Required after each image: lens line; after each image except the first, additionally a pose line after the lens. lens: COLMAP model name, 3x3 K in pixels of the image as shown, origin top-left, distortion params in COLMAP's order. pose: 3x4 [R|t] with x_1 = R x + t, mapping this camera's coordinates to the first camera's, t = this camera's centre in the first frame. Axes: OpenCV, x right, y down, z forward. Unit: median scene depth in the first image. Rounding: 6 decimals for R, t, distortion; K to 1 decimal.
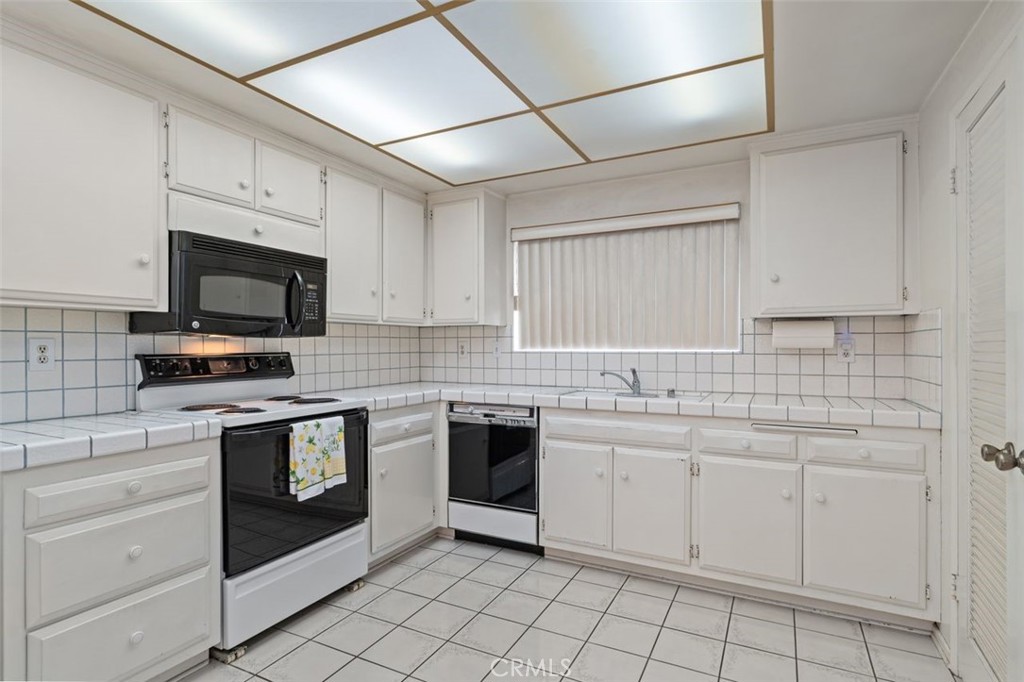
lens RADIAL K [[522.5, 0, 496.6], [0, 522.5, 345.1], [0, 0, 1]] dist [-0.000112, -0.000075]
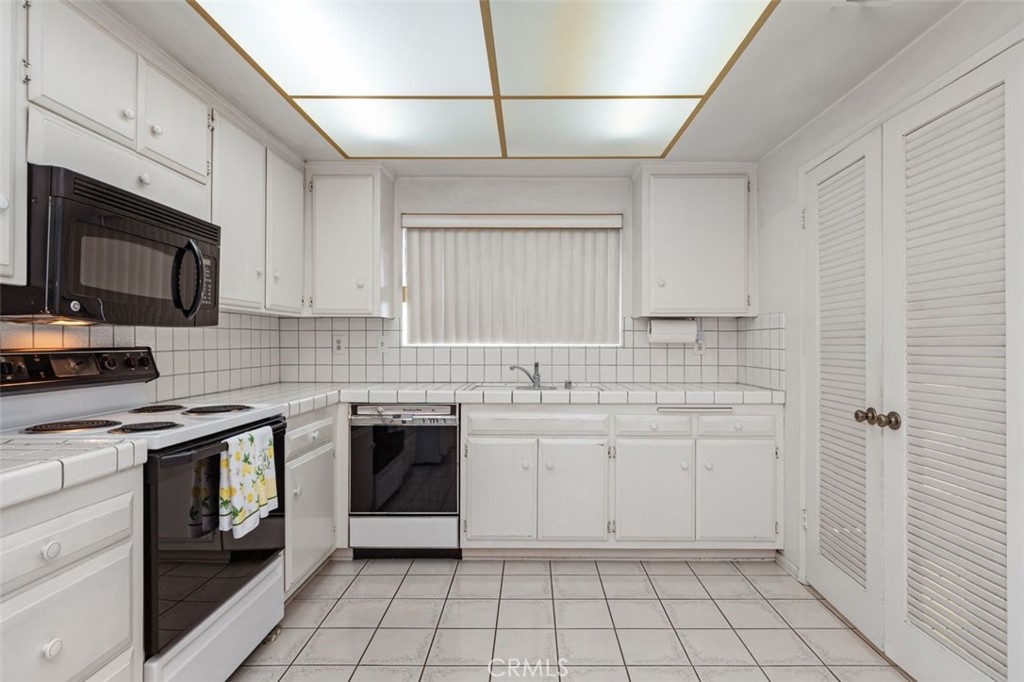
lens RADIAL K [[541.0, 0, 519.6], [0, 541.0, 339.7], [0, 0, 1]] dist [-0.000385, -0.000060]
pose [[0.884176, 0.004846, 0.467129, -0.308456], [-0.003203, 0.999986, -0.004311, 0.005307], [-0.467143, 0.002316, 0.884179, 0.076044]]
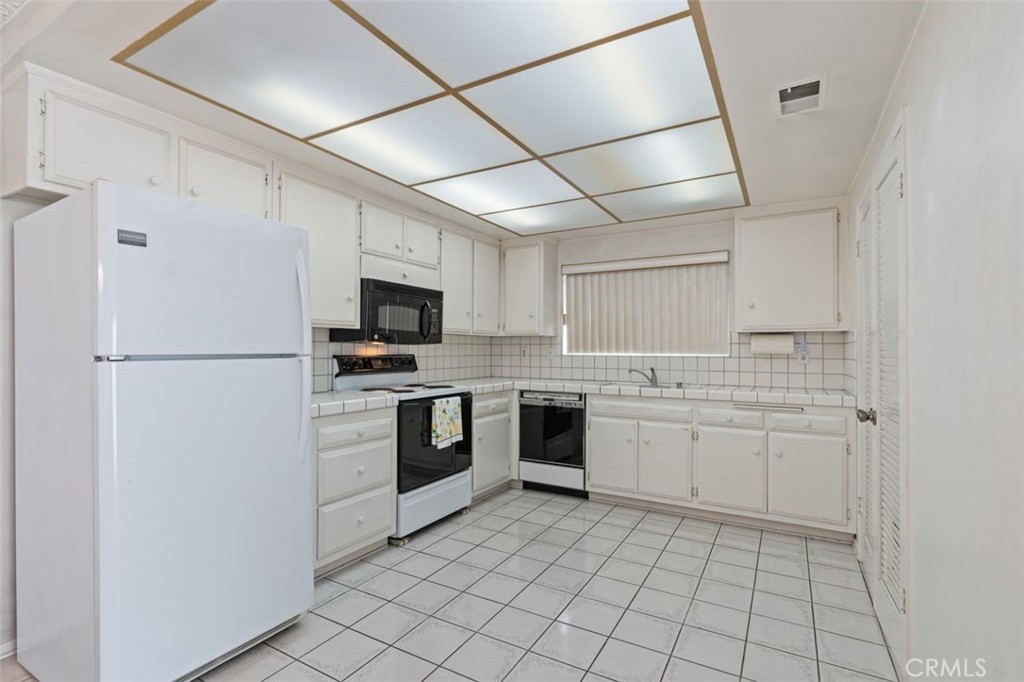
lens RADIAL K [[487.4, 0, 498.8], [0, 487.4, 343.5], [0, 0, 1]] dist [-0.001382, -0.000509]
pose [[0.999166, 0.004941, -0.040544, -0.111186], [-0.005434, 0.999913, -0.012060, -0.002142], [0.040481, 0.012270, 0.999105, -0.373058]]
